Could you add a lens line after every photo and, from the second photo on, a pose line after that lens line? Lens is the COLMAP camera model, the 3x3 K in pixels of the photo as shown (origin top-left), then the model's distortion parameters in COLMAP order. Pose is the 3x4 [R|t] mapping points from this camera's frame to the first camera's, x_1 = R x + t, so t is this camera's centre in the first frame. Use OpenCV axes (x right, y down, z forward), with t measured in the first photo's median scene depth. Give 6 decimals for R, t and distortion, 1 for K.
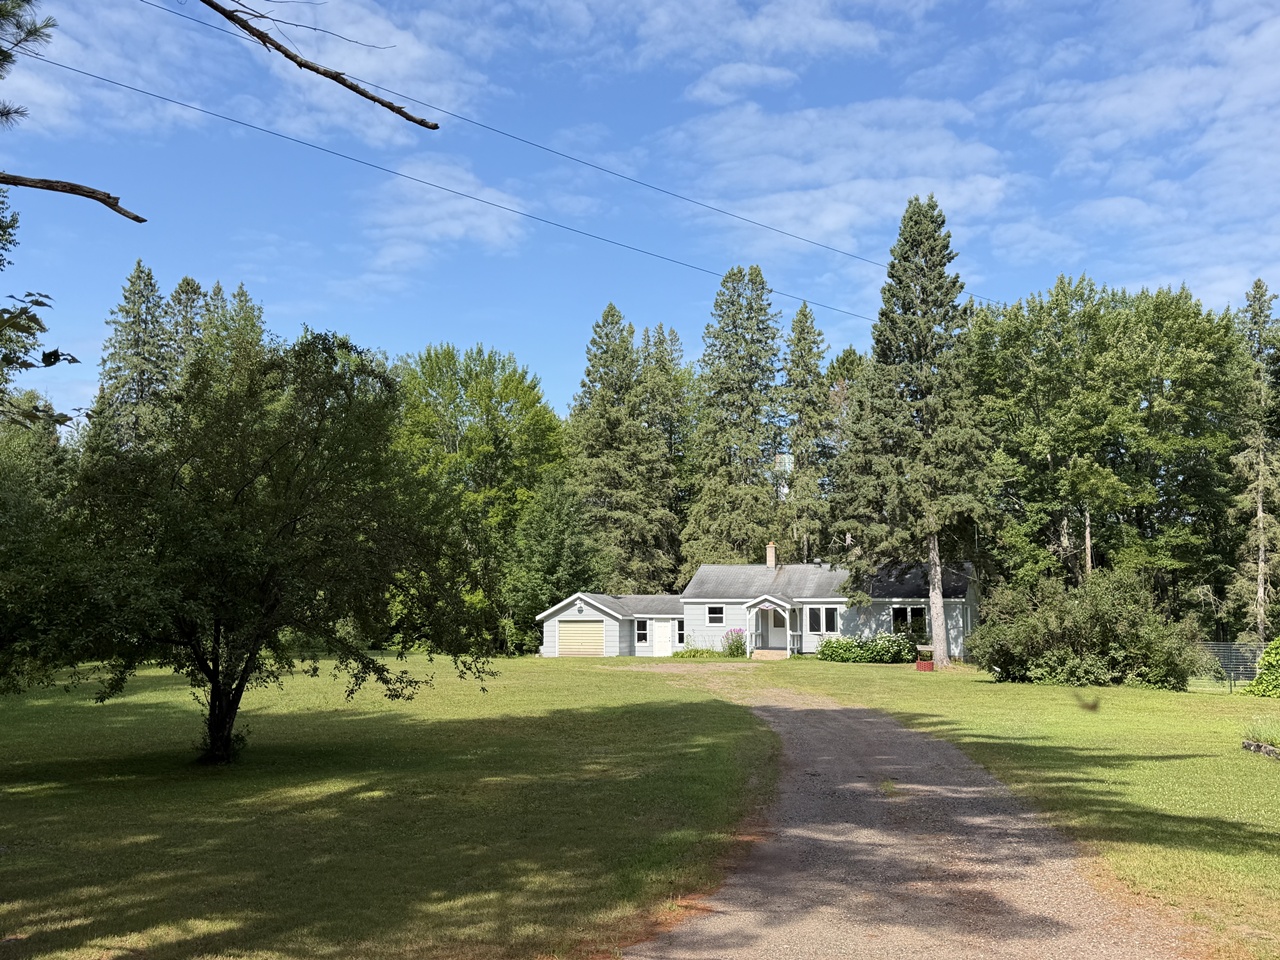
lens RADIAL K [[1237.2, 0, 640.0], [0, 1237.2, 480.0], [0, 0, 1]] dist [0.087321, -0.003765]
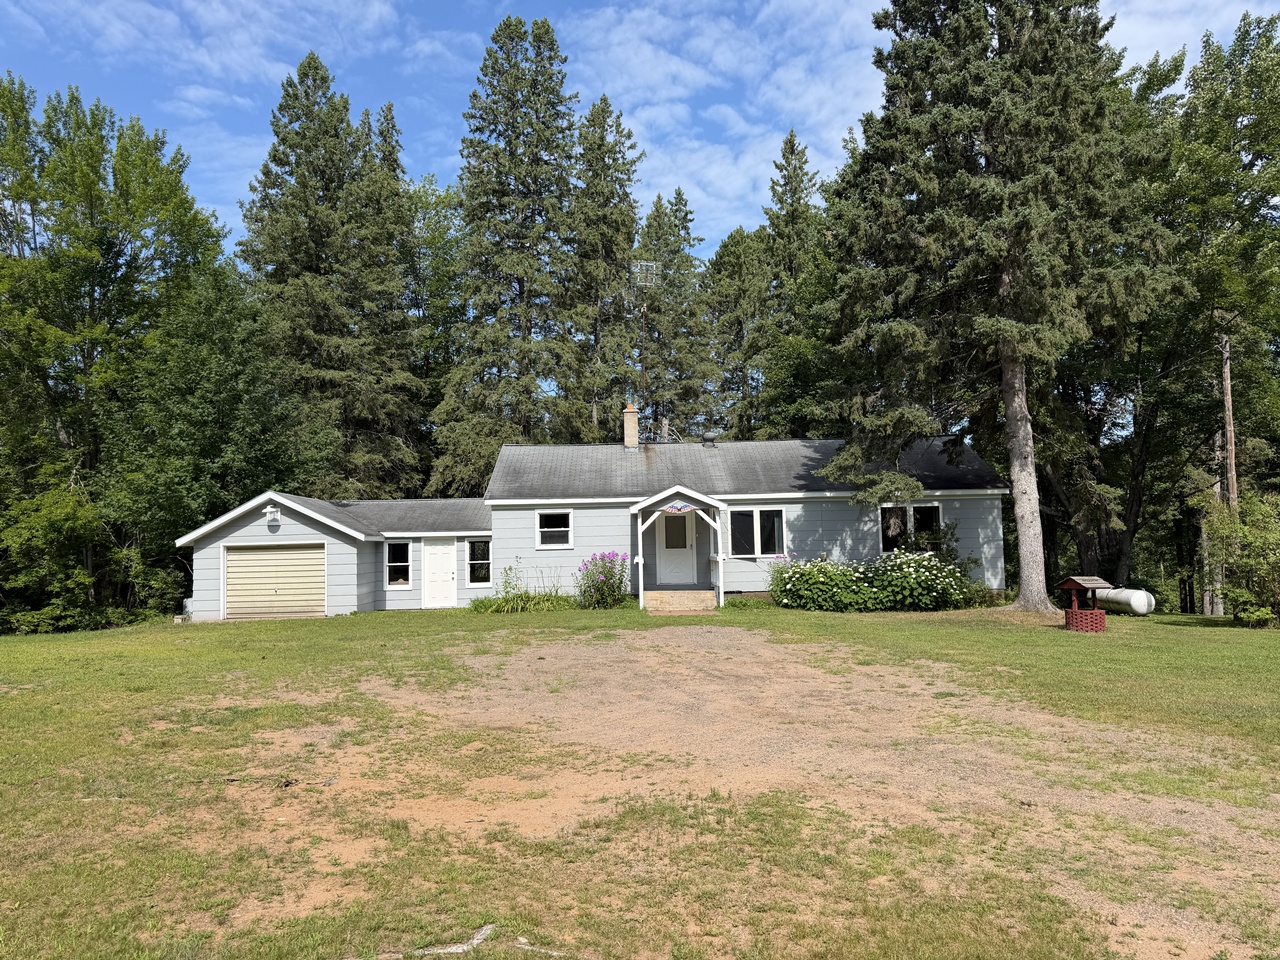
lens RADIAL K [[895.1, 0, 634.5], [0, 895.1, 486.1], [0, 0, 1]] dist [0.084385, -0.122335]
pose [[0.934000, 0.002170, 0.357266, -0.042295], [-0.017591, 0.999048, 0.039922, 0.071111], [-0.356839, -0.043572, 0.933149, 0.598344]]
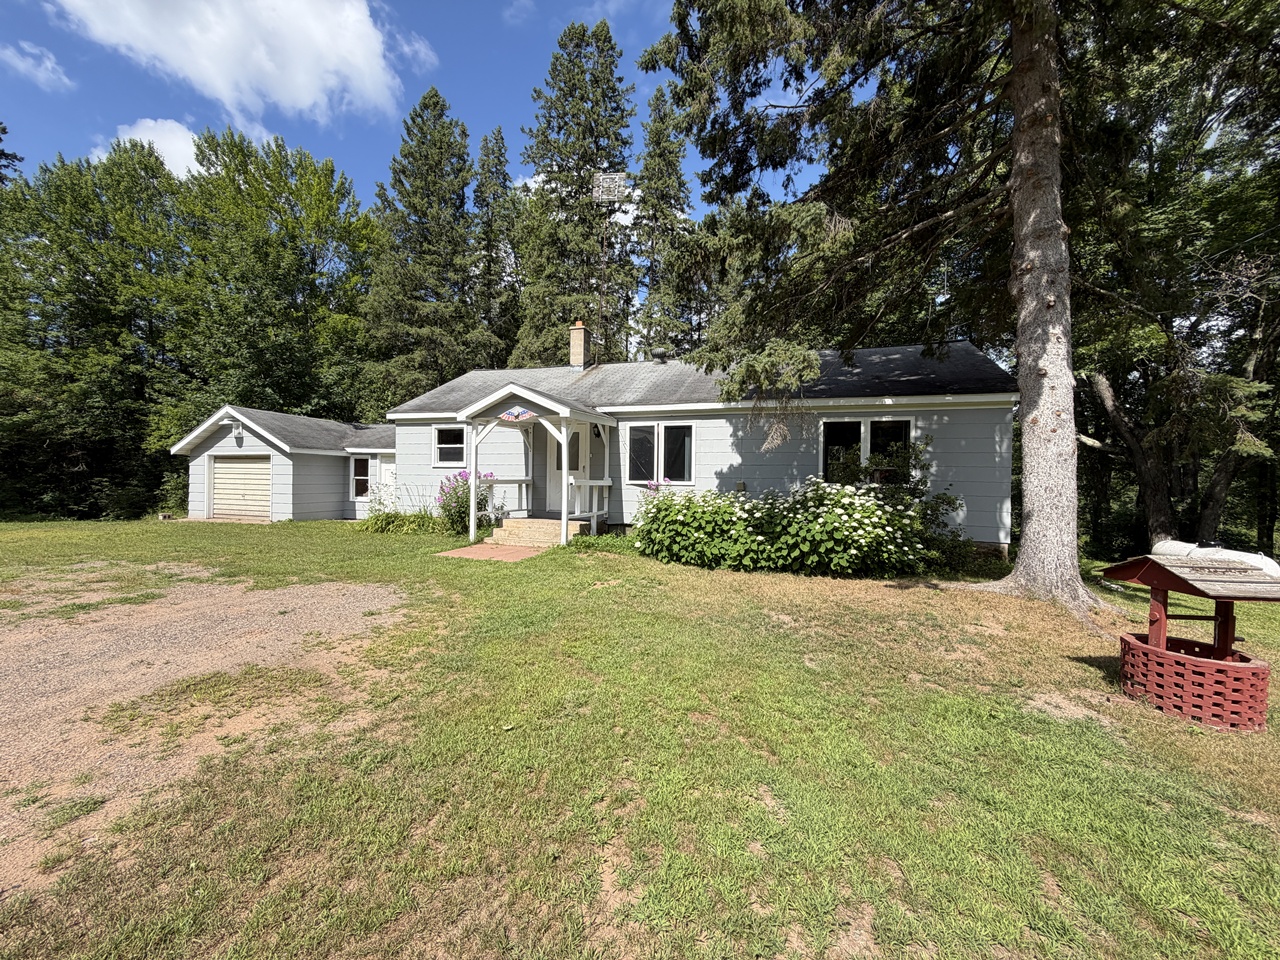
lens RADIAL K [[508.3, 0, 637.4], [0, 508.3, 480.1], [0, 0, 1]] dist [0.000446, 0.000076]
pose [[0.998714, 0.012685, 0.049077, 0.120555], [-0.018261, 0.993210, 0.114894, 0.093458], [-0.047286, -0.115642, 0.992165, 0.754738]]
